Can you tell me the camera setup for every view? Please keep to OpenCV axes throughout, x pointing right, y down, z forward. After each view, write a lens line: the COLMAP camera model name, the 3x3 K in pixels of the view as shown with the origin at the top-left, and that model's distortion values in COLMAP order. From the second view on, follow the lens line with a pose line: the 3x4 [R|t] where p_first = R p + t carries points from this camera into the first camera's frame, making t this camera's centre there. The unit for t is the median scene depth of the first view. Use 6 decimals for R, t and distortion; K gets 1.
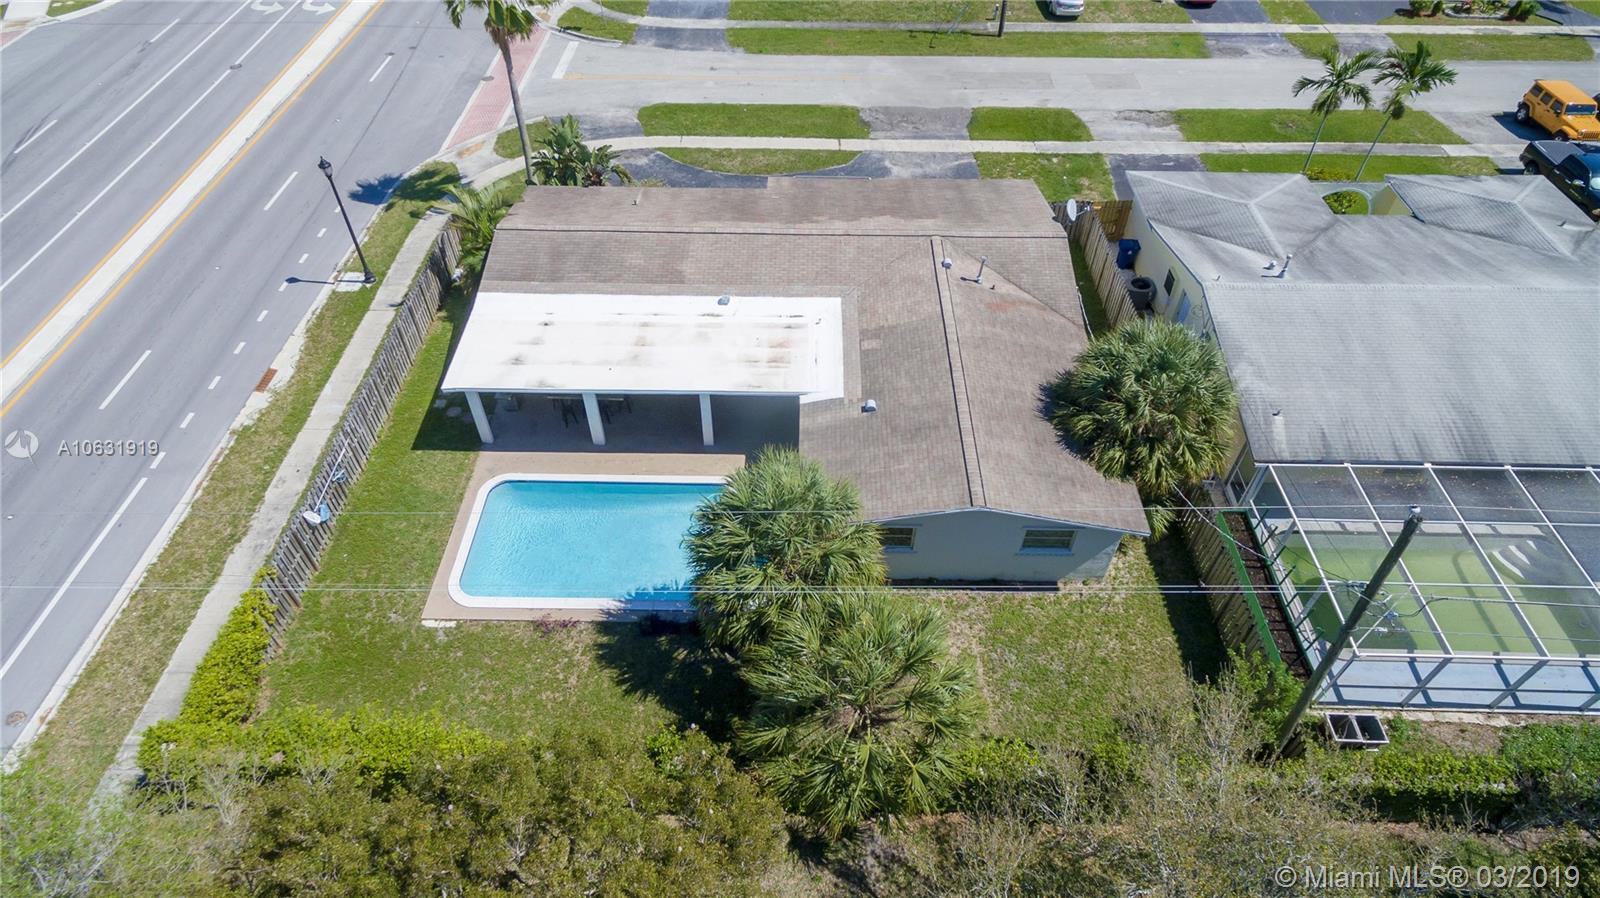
lens RADIAL K [[892.5, 0, 793.7], [0, 892.5, 442.8], [0, 0, 1]] dist [0.003742, 0.000246]
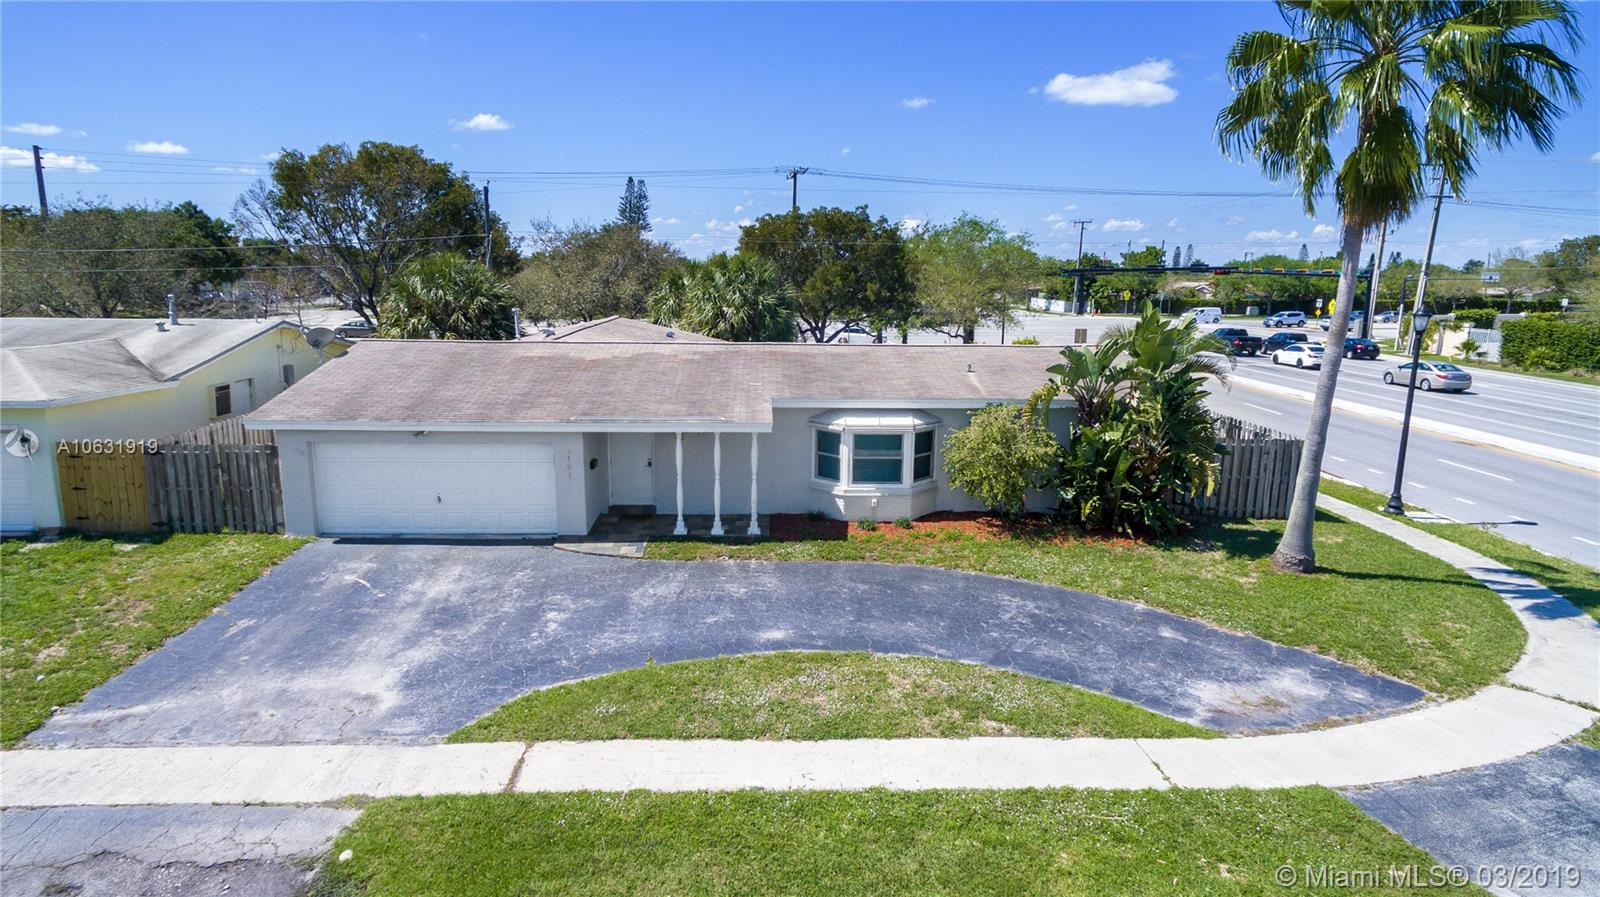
lens RADIAL K [[898.8, 0, 792.3], [0, 898.8, 451.0], [0, 0, 1]] dist [0.010645, 0.001623]
pose [[-0.998777, -0.003751, -0.049294, -0.012154], [-0.043628, 0.535846, 0.843188, -0.605166], [0.023251, 0.844307, -0.535355, 1.078467]]
